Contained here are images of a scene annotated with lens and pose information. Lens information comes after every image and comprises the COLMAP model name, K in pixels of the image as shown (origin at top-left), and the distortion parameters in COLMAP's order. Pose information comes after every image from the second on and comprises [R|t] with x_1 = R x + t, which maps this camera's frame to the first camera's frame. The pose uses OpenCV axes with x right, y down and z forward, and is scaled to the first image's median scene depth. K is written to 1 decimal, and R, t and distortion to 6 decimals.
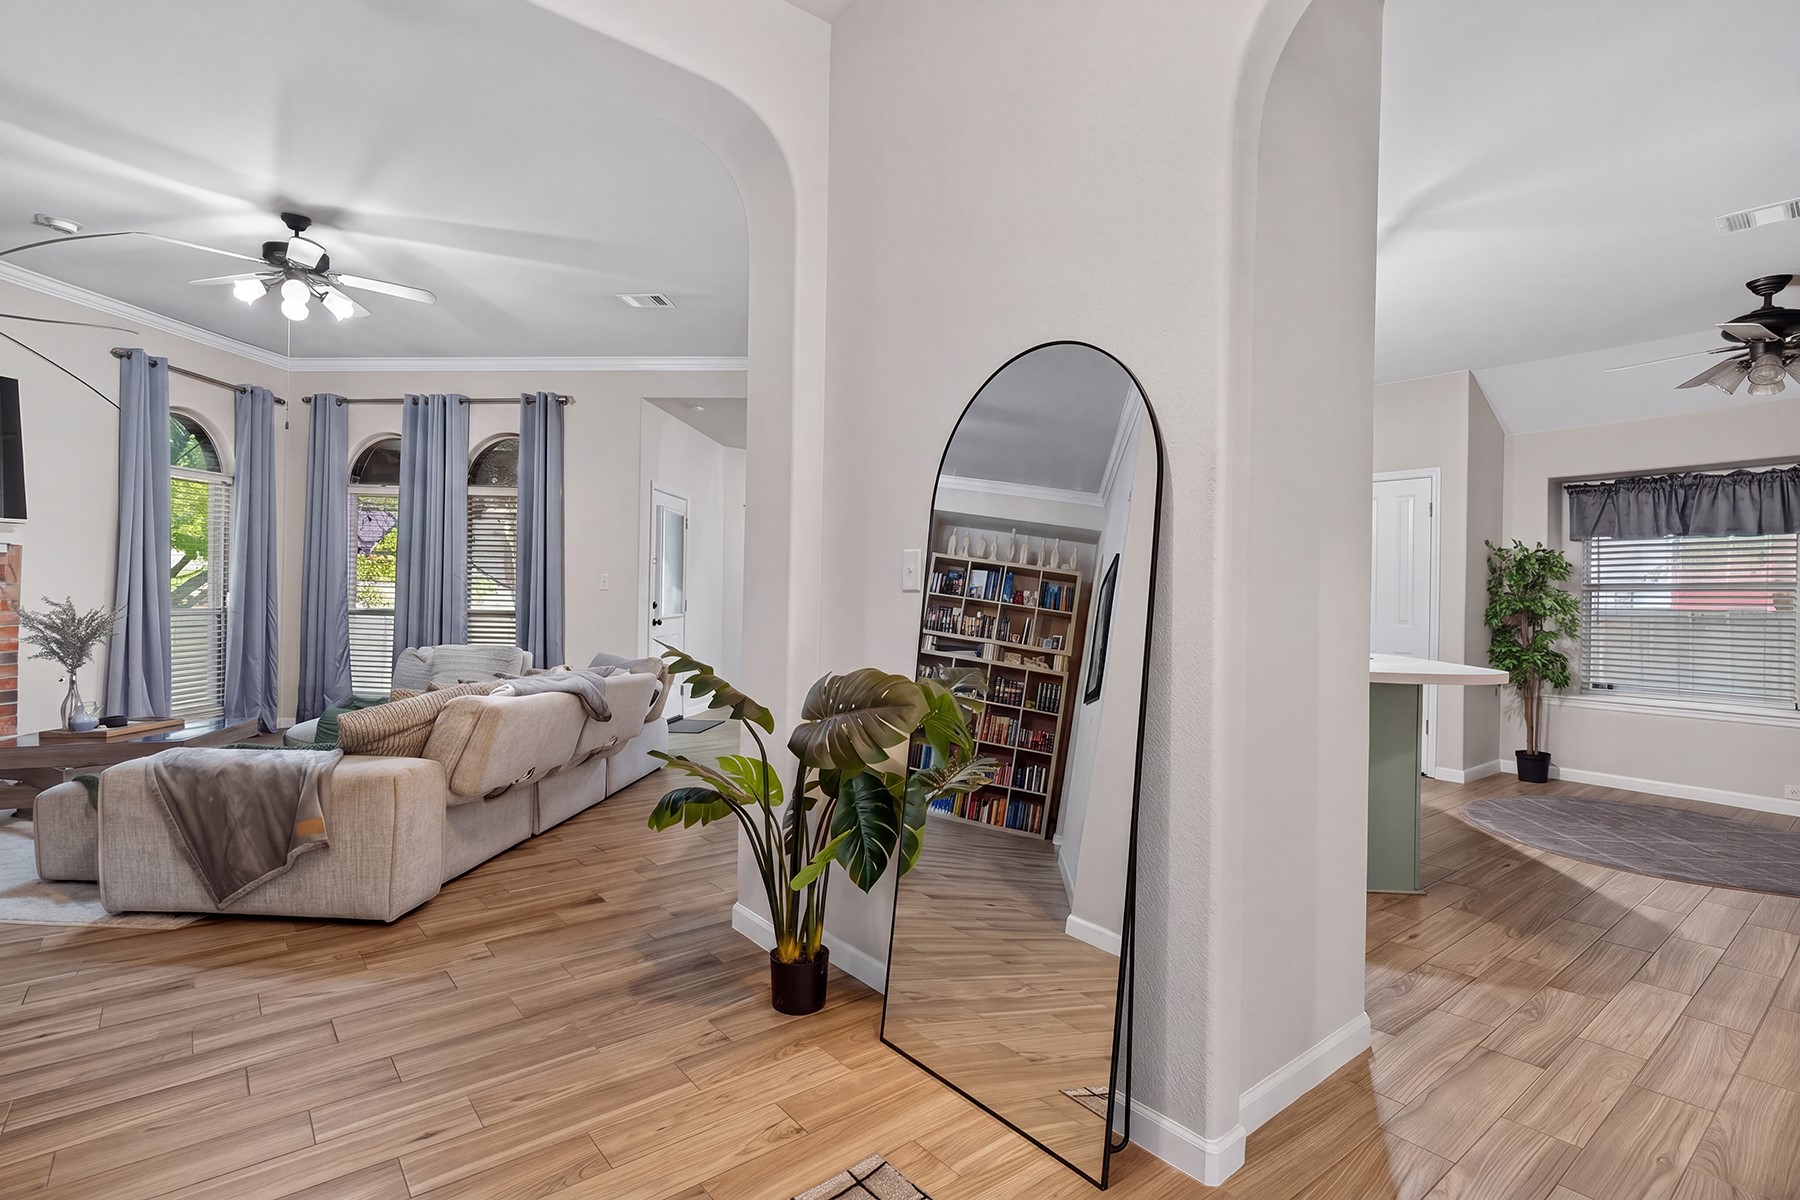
lens RADIAL K [[878.6, 0, 900.0], [0, 878.6, 600.0], [0, 0, 1]] dist [-0.001590, -0.000219]
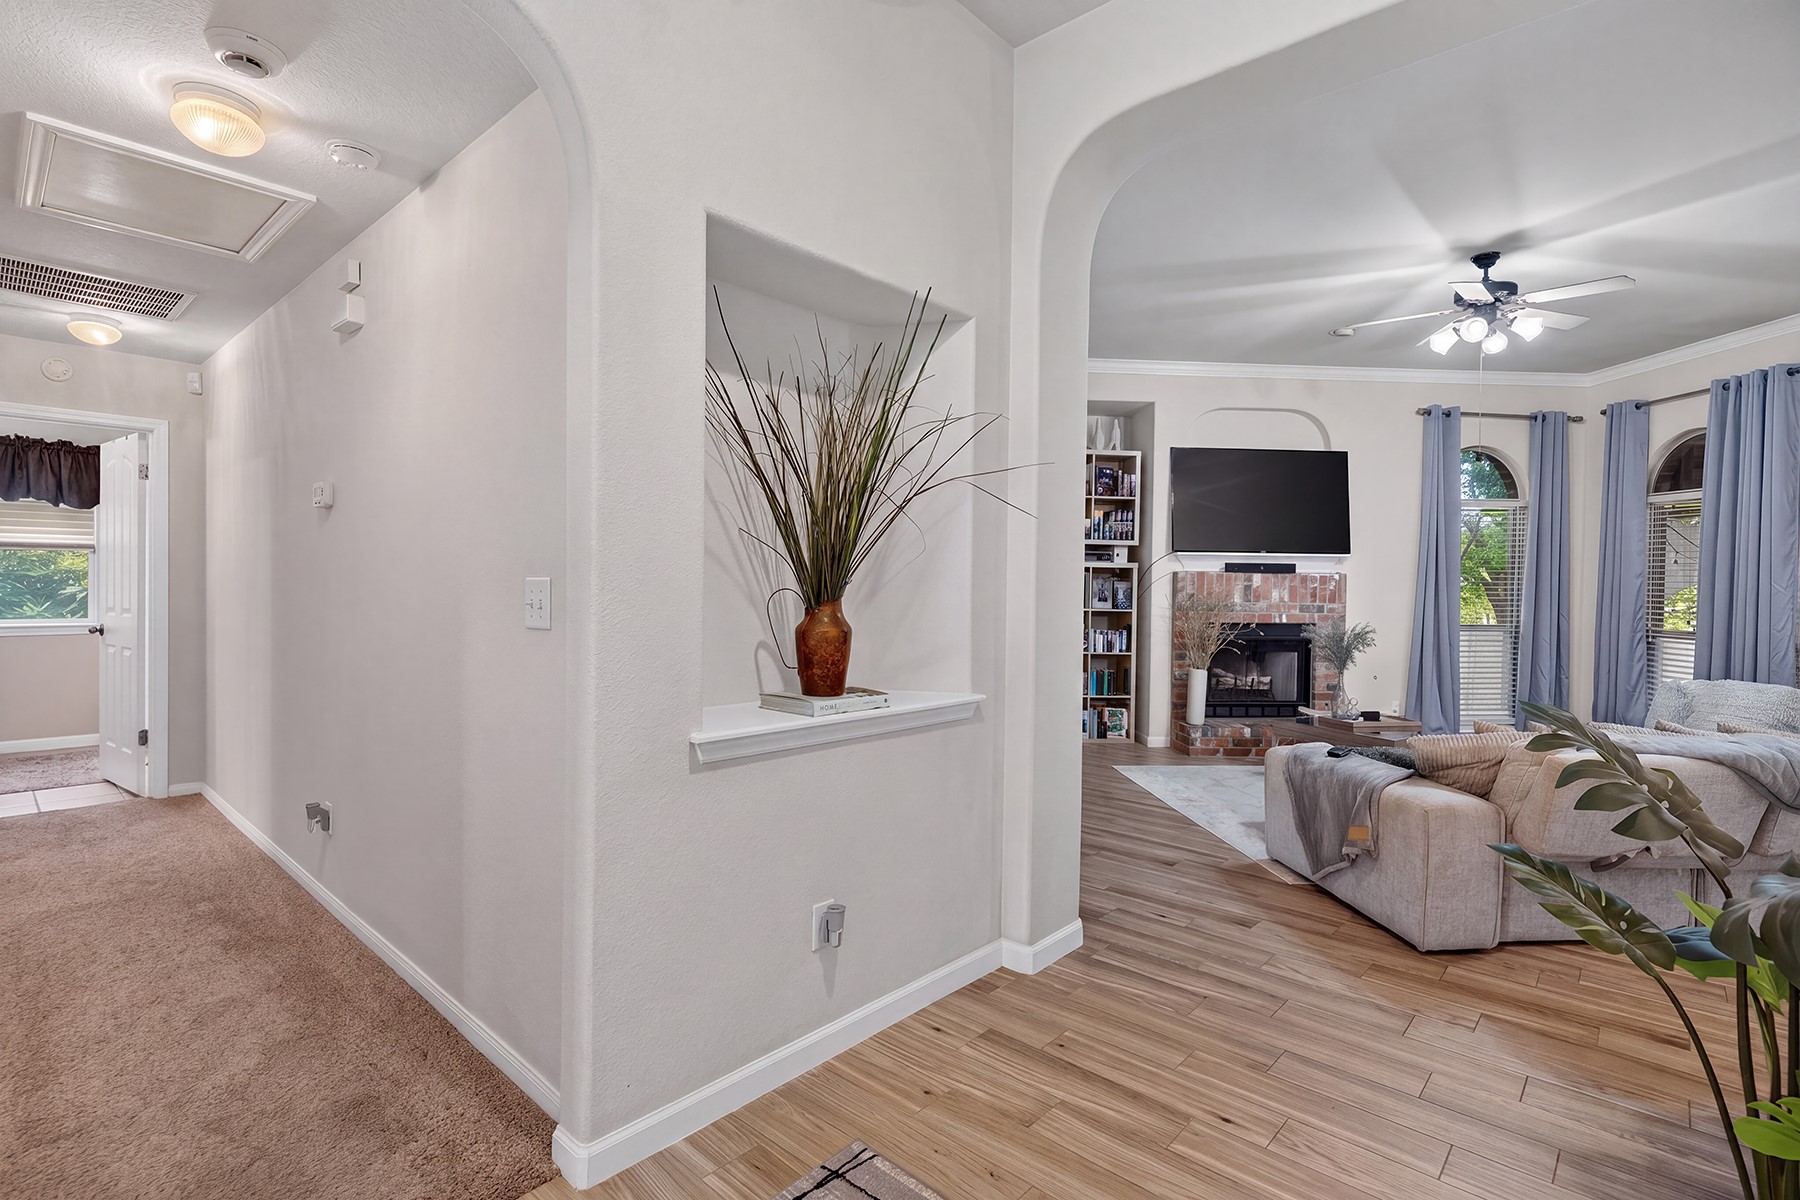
lens RADIAL K [[836.0, 0, 910.7], [0, 836.0, 595.6], [0, 0, 1]] dist [-0.001101, -0.000222]
pose [[0.161697, -0.001627, -0.986839, 0.162994], [-0.014746, 0.999883, -0.004065, -0.016747], [0.986730, 0.015209, 0.161654, 0.155592]]
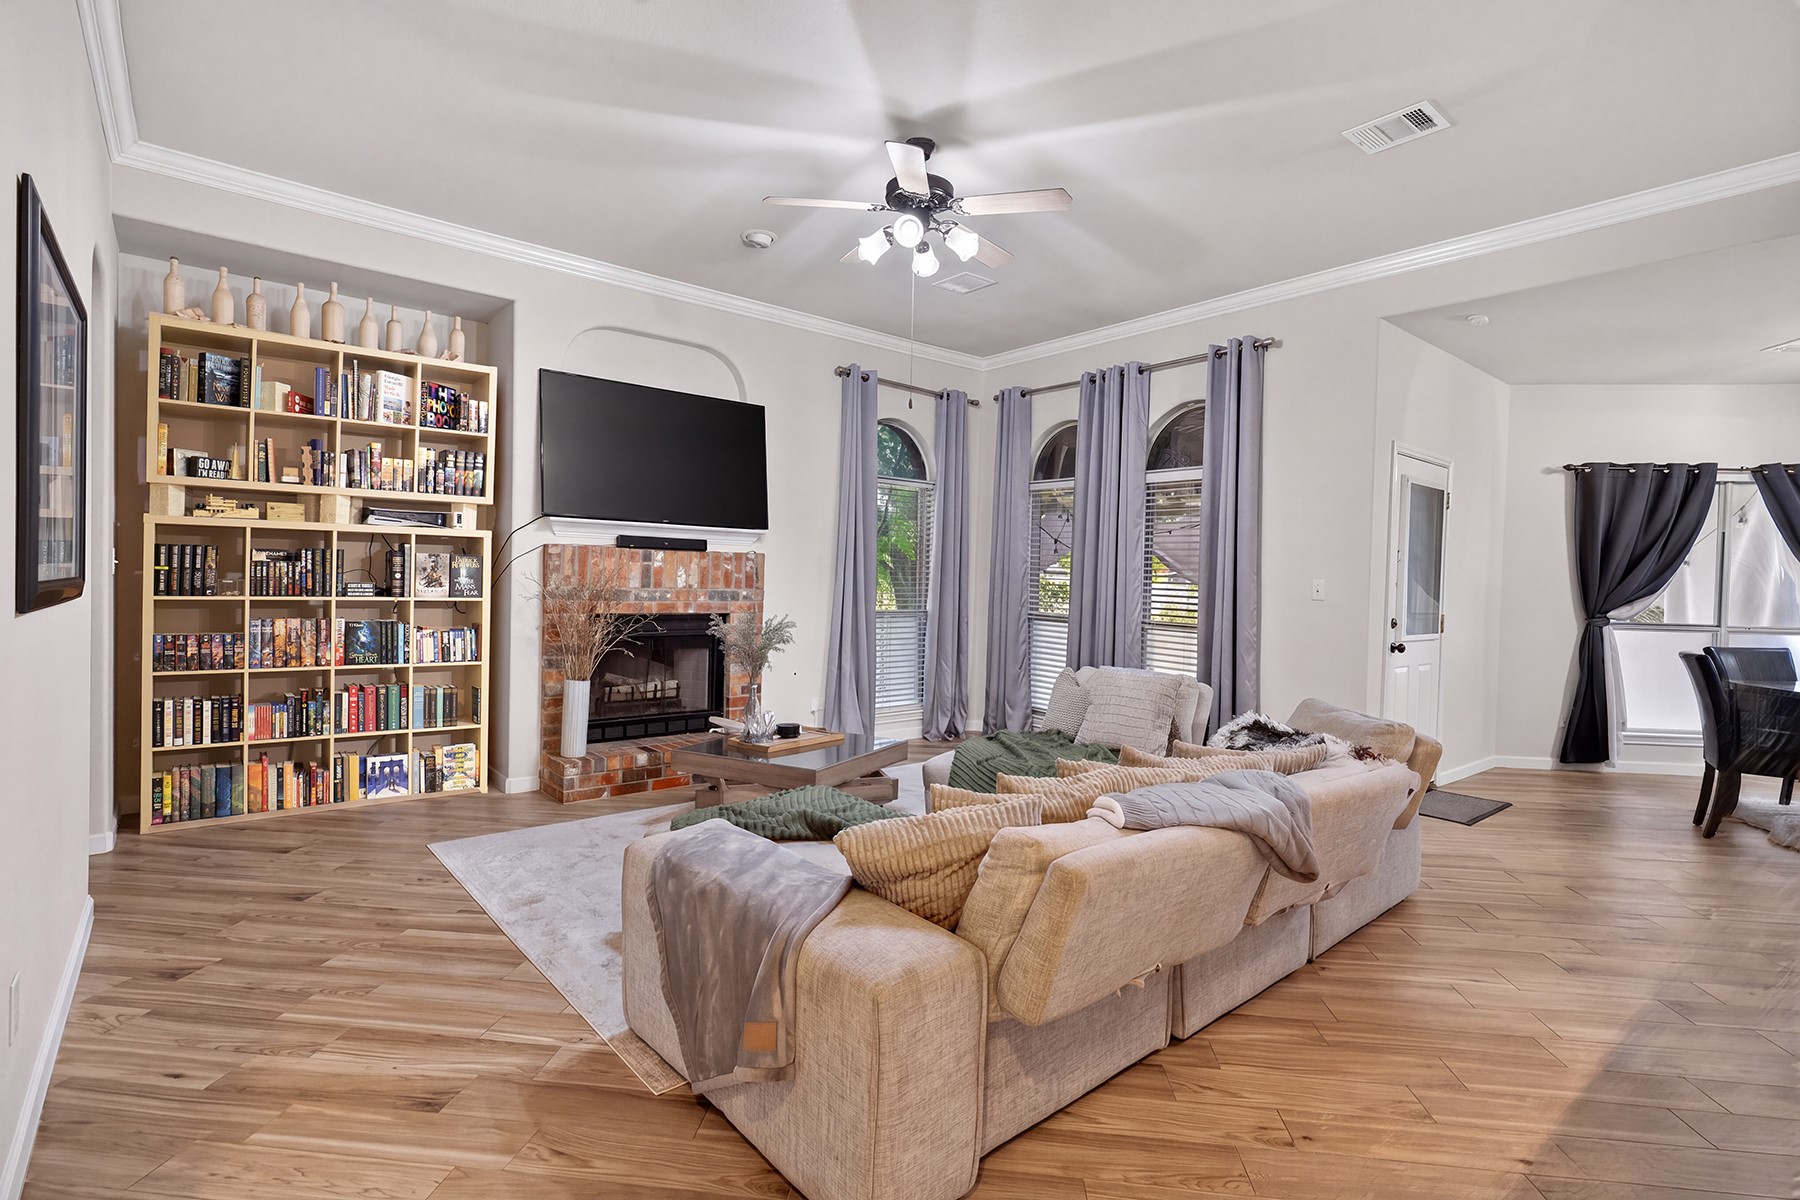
lens RADIAL K [[864.8, 0, 896.5], [0, 864.8, 592.9], [0, 0, 1]] dist [0.000264, -0.000195]
pose [[0.708808, 0.013481, -0.705273, -0.121766], [-0.016187, 0.999865, 0.002844, -0.021005], [0.705216, 0.009400, 0.708931, 0.381494]]
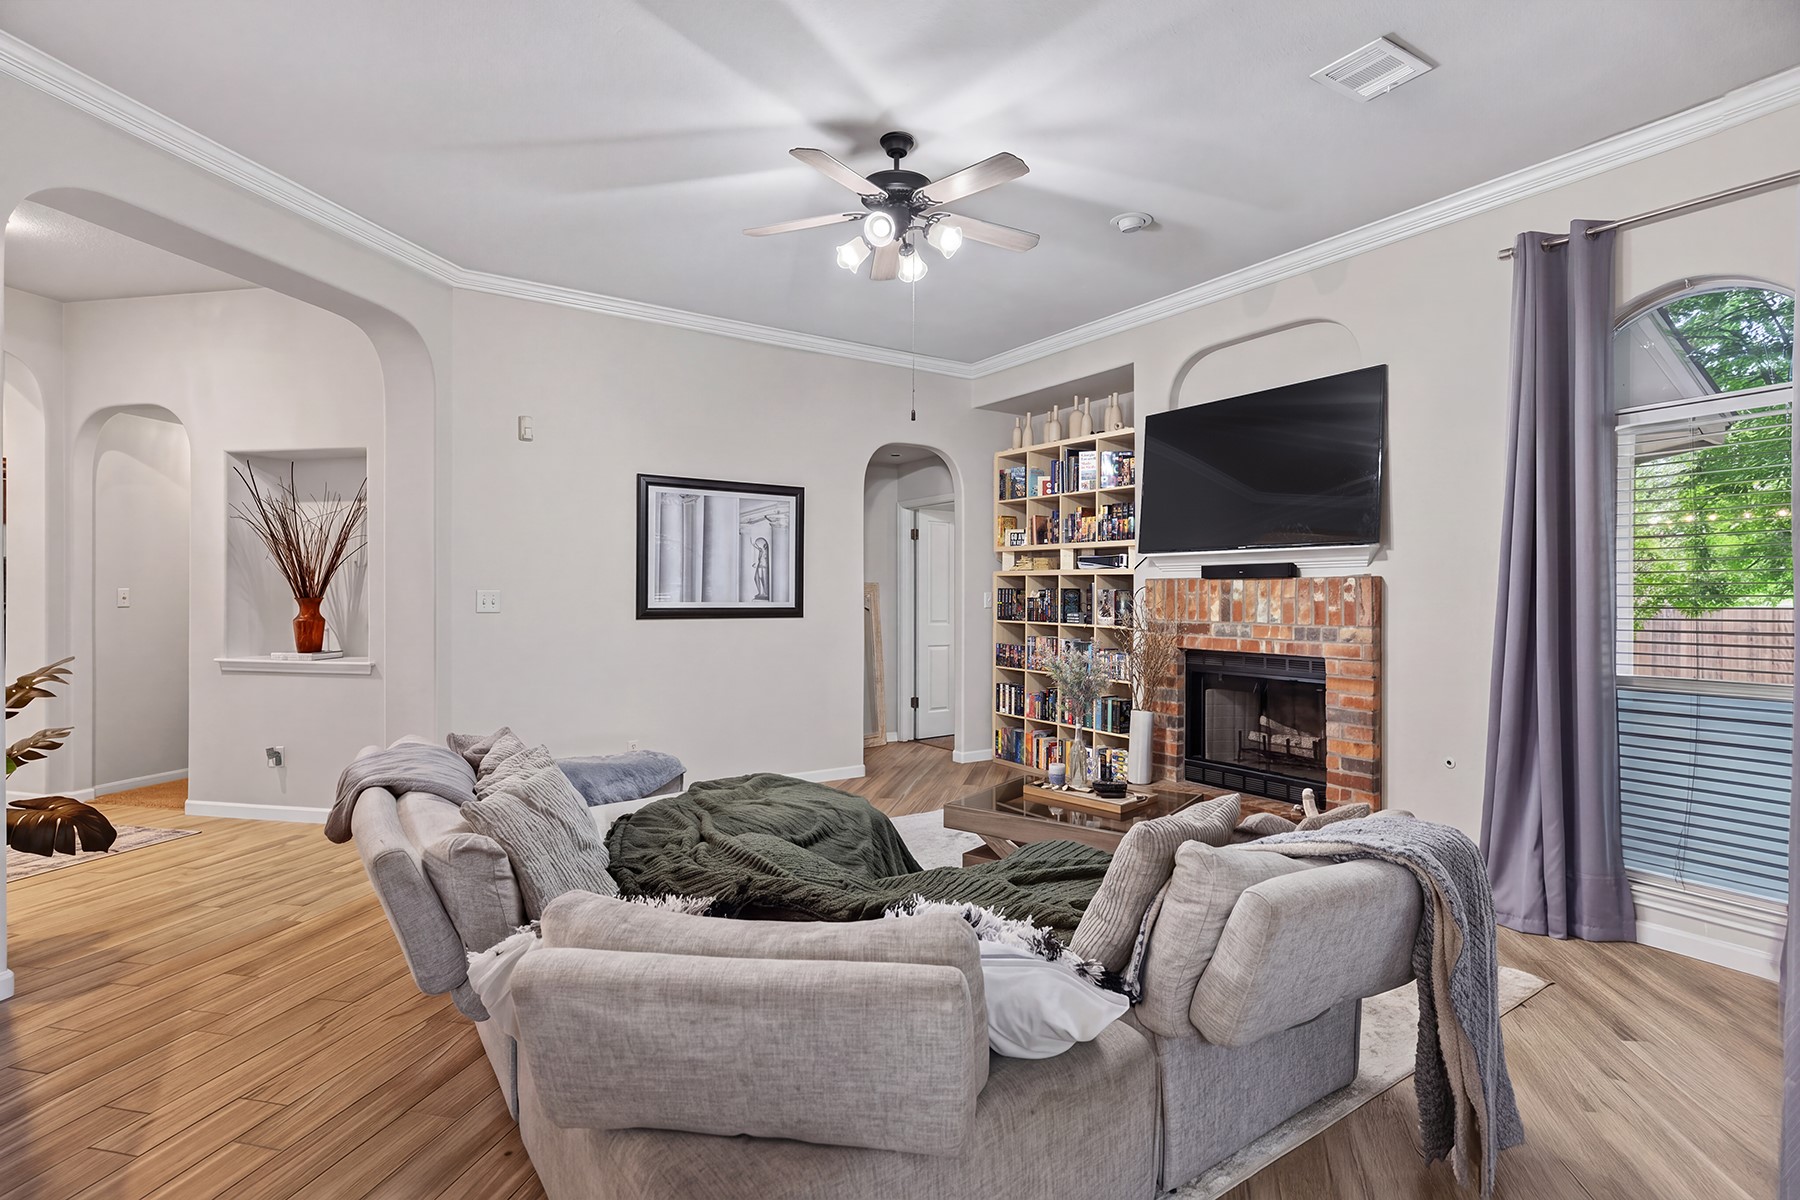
lens RADIAL K [[856.3, 0, 911.8], [0, 856.3, 593.7], [0, 0, 1]] dist [-0.036389, -0.000302]
pose [[-0.742772, -0.015493, -0.669365, -0.193990], [-0.020695, 0.999786, -0.000177, -0.043822], [0.669225, 0.013721, -0.742934, 1.421221]]
